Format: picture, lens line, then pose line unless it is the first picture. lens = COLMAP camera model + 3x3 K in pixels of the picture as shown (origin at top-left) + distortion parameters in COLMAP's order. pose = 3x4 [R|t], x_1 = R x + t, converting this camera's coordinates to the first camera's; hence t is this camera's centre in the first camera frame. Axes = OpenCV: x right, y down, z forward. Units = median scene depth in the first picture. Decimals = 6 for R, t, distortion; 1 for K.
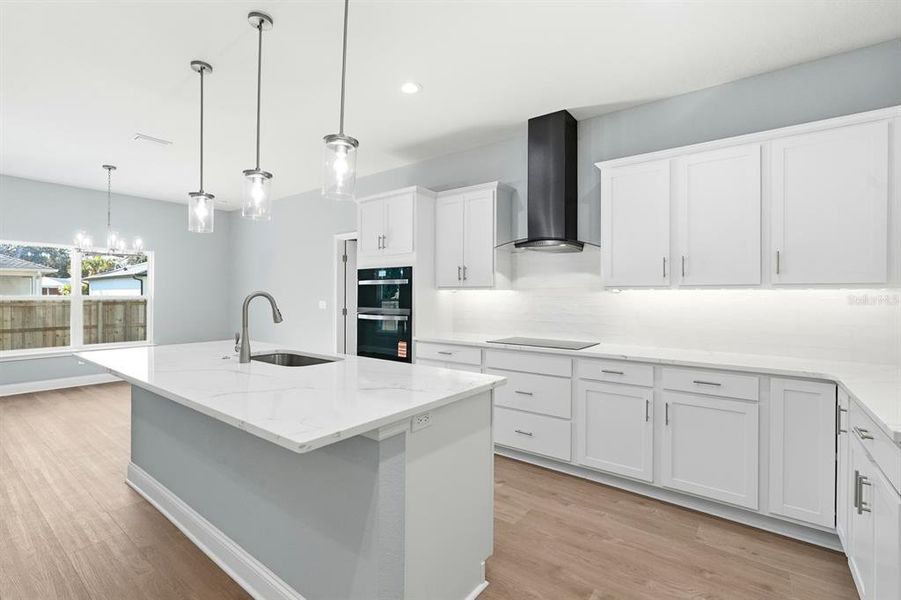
lens RADIAL K [[401.3, 0, 454.6], [0, 401.3, 294.5], [0, 0, 1]] dist [-0.017399, 0.002684]
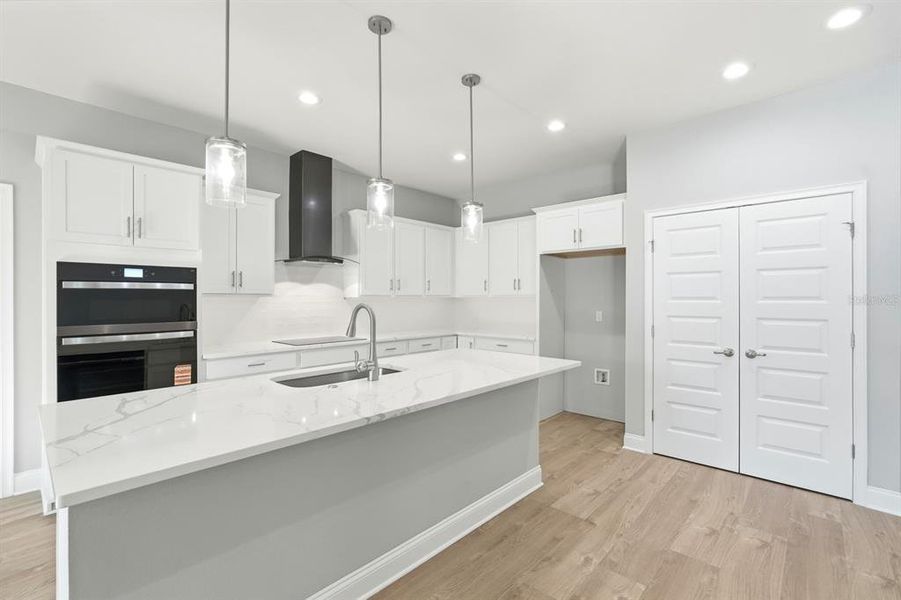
lens RADIAL K [[401.3, 0, 454.9], [0, 401.3, 299.7], [0, 0, 1]] dist [-0.017399, 0.002684]
pose [[0.094847, -0.008396, 0.995456, -0.839360], [0.001027, 0.999965, 0.008336, -0.012790], [-0.995491, 0.000231, 0.094852, 0.409880]]
